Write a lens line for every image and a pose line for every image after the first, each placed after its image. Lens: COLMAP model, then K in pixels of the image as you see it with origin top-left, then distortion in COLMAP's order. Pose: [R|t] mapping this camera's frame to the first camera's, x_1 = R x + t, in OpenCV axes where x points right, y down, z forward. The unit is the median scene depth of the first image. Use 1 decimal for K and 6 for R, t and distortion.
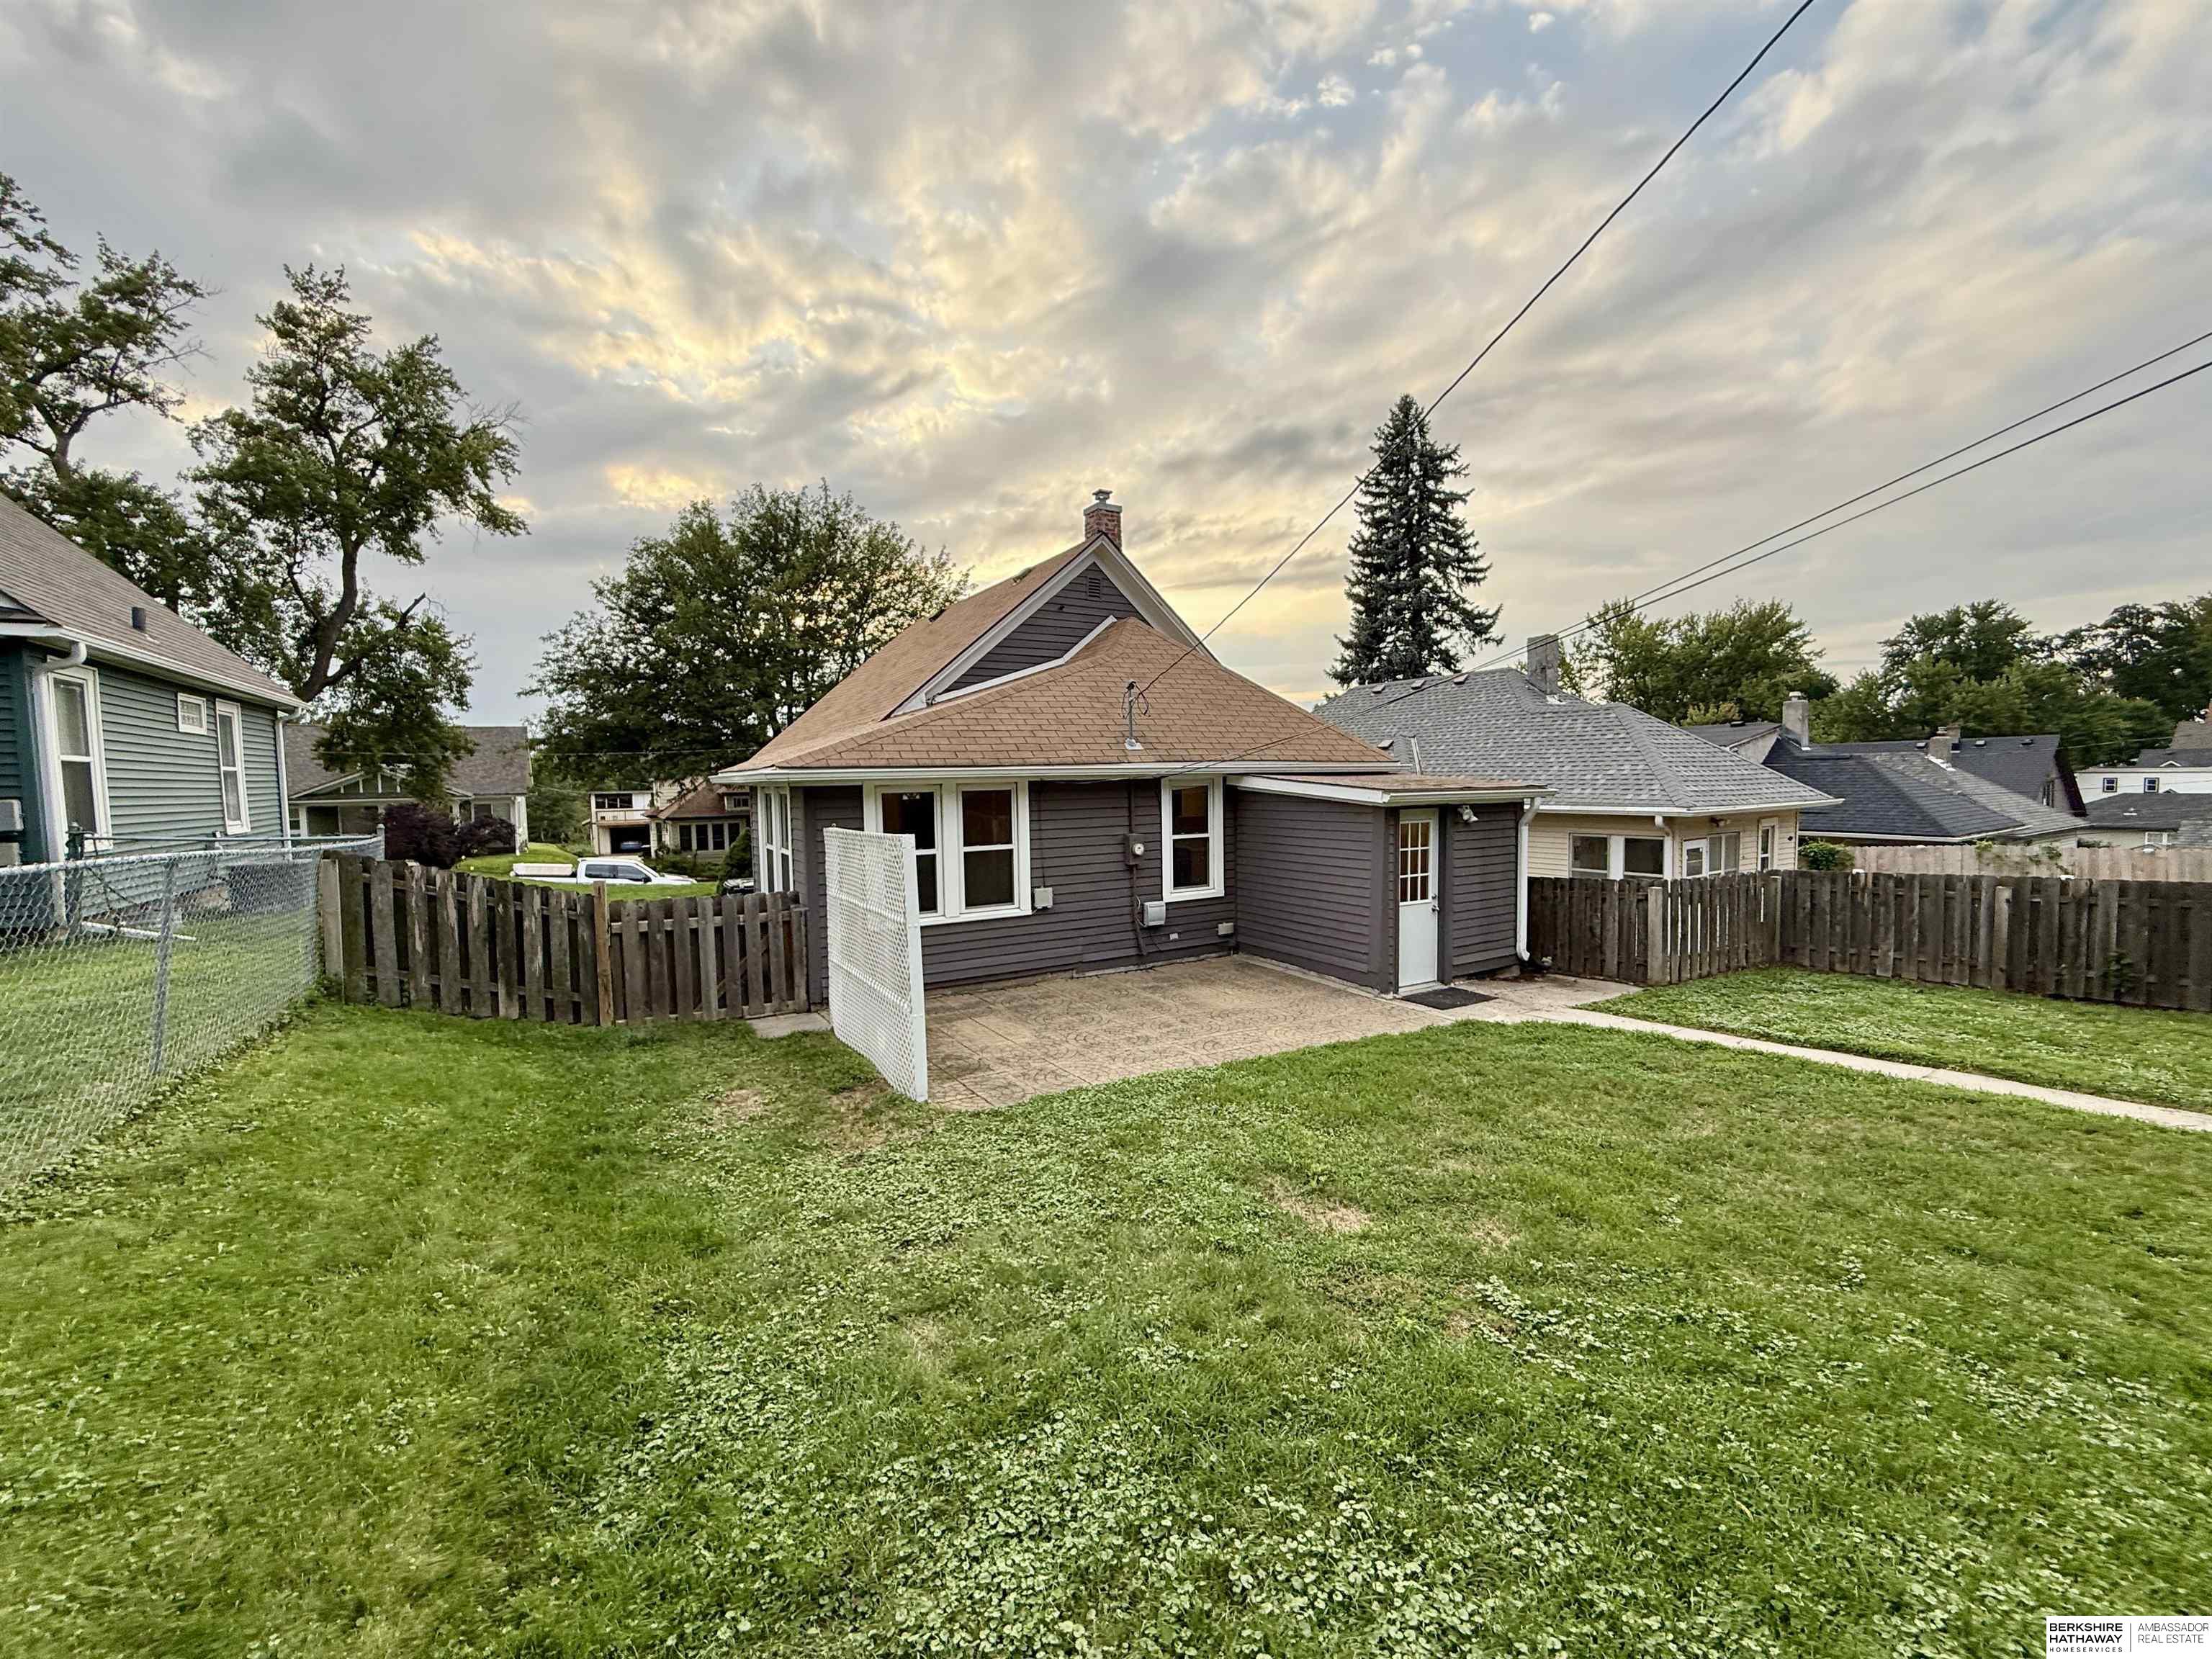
lens RADIAL K [[886.2, 0, 1106.0], [0, 886.2, 829.5], [0, 0, 1]] dist [-0.000799, -0.000641]
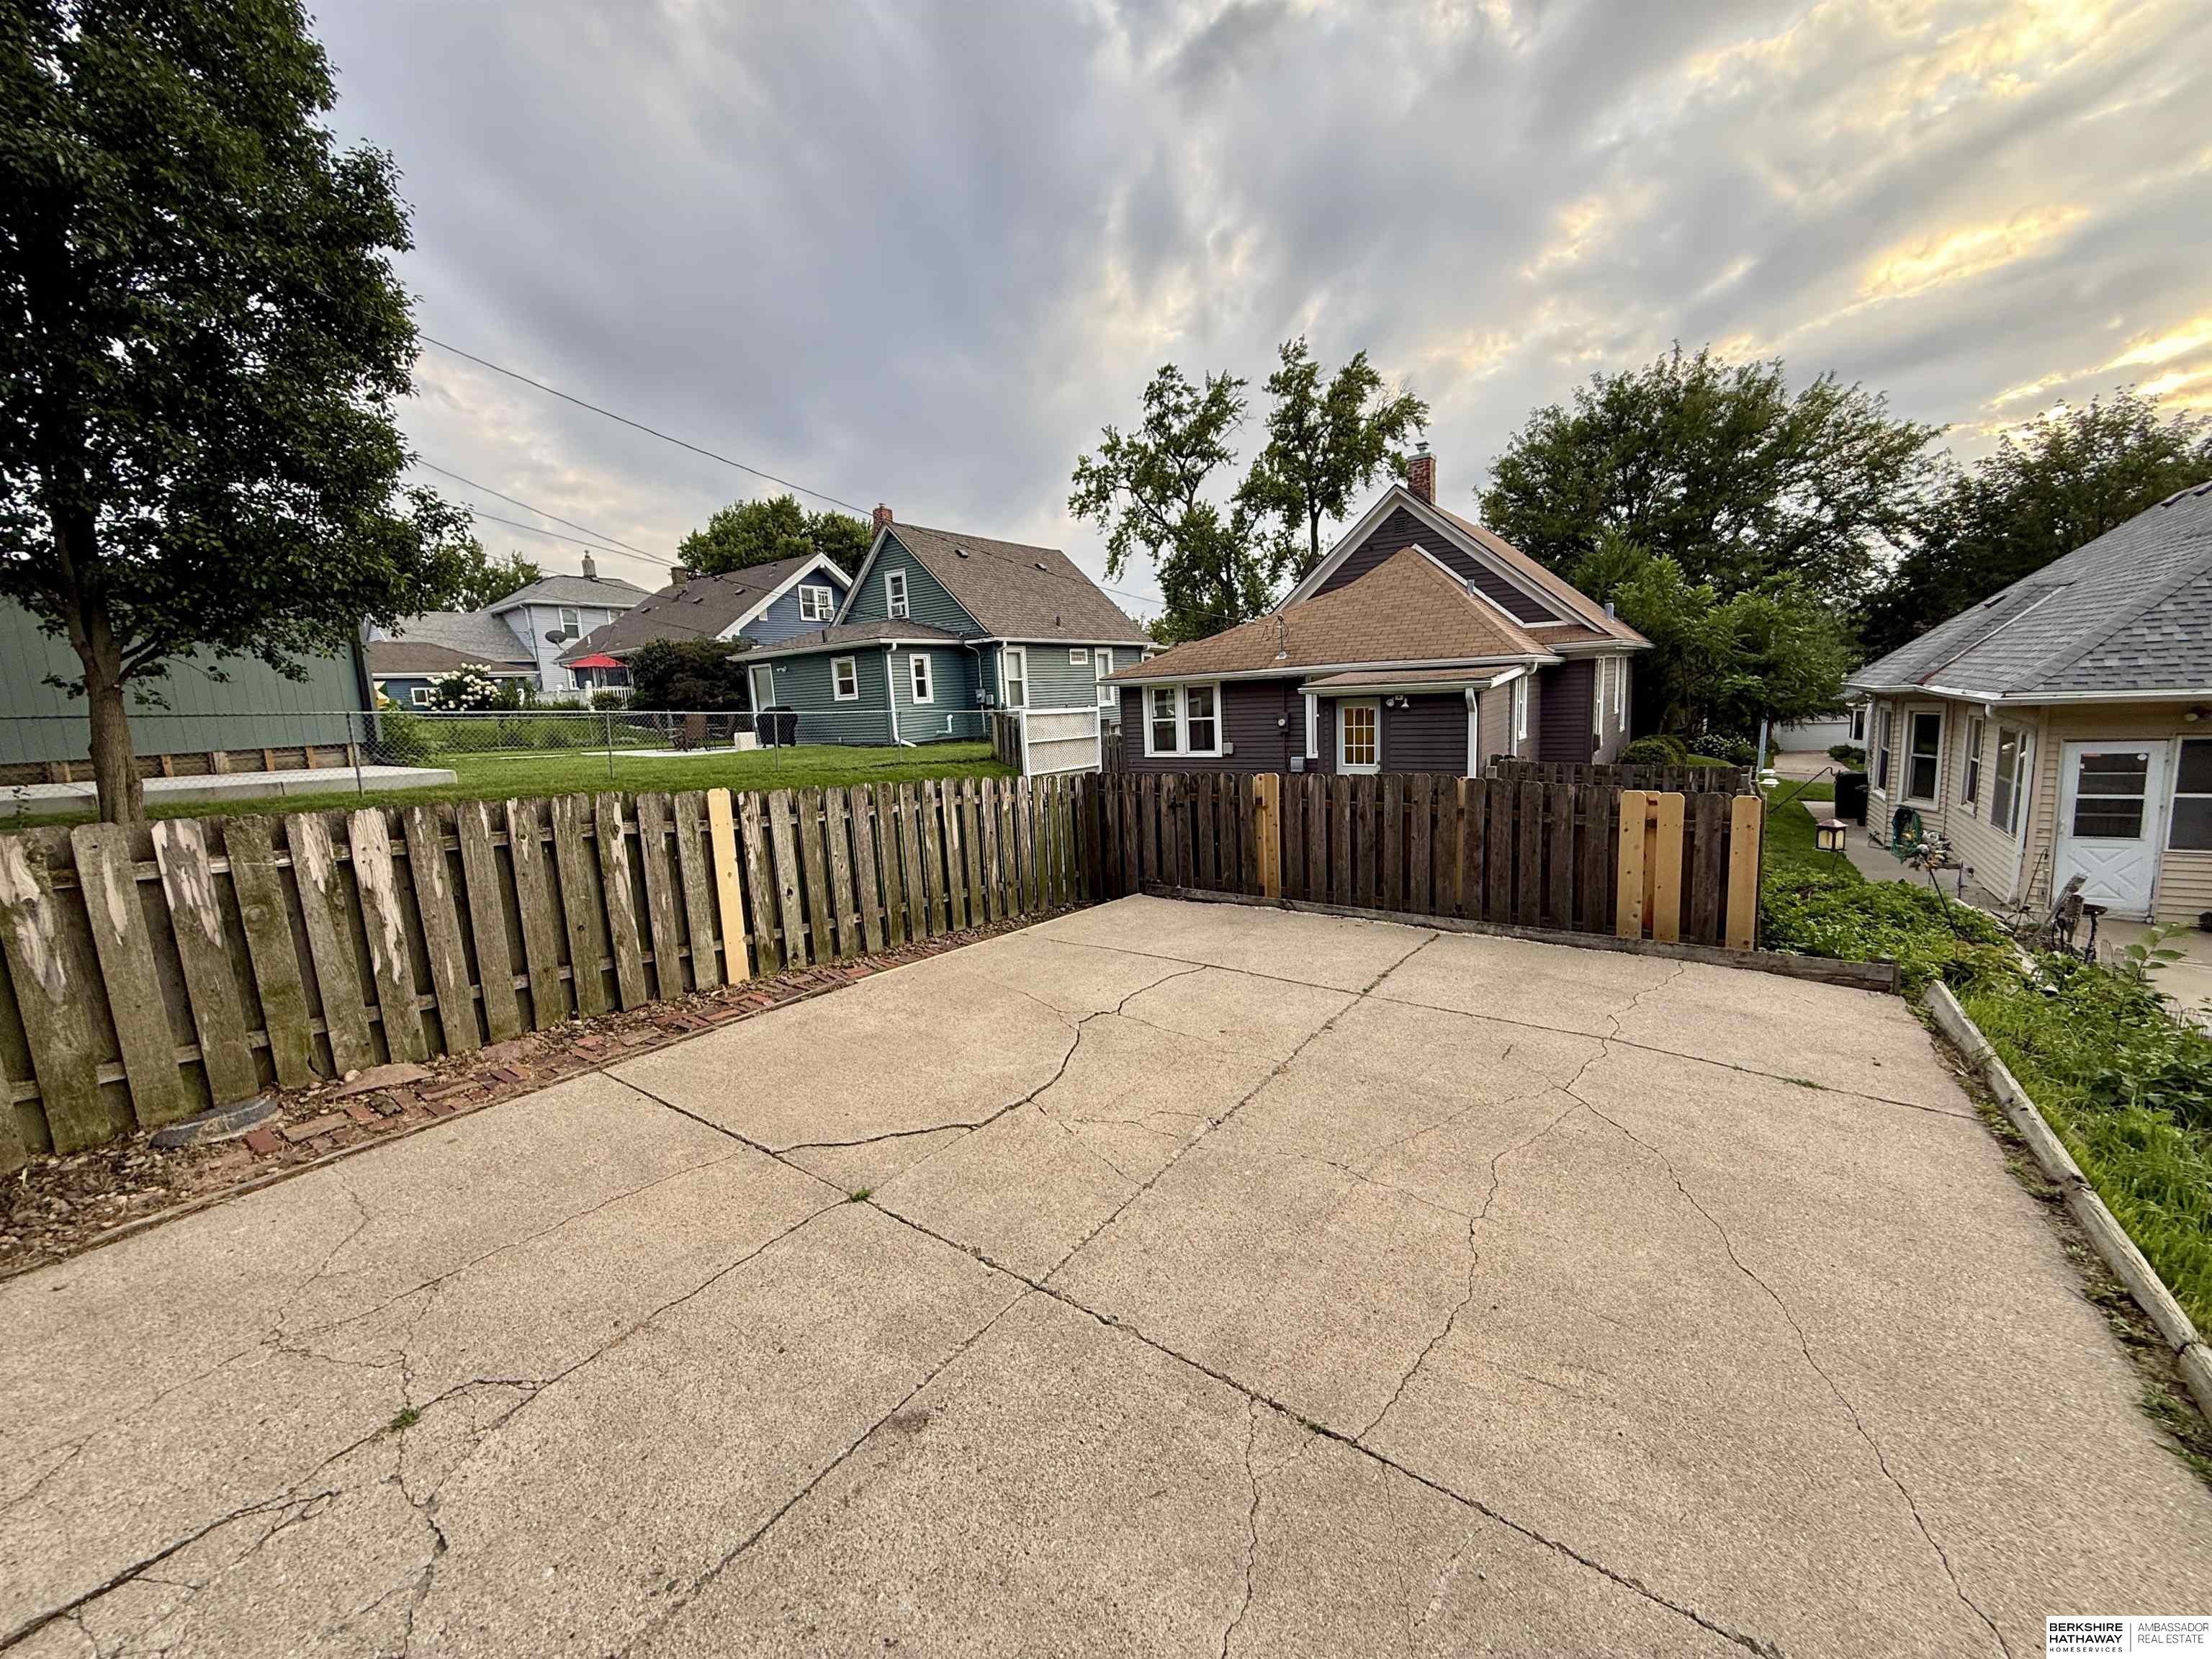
lens RADIAL K [[886.2, 0, 1106.0], [0, 886.2, 829.5], [0, 0, 1]] dist [-0.000799, -0.000641]
pose [[0.429682, 0.135056, -0.892823, 0.509012], [-0.014470, 0.989655, 0.142740, -0.004397], [0.902864, -0.048413, 0.427191, 0.003514]]
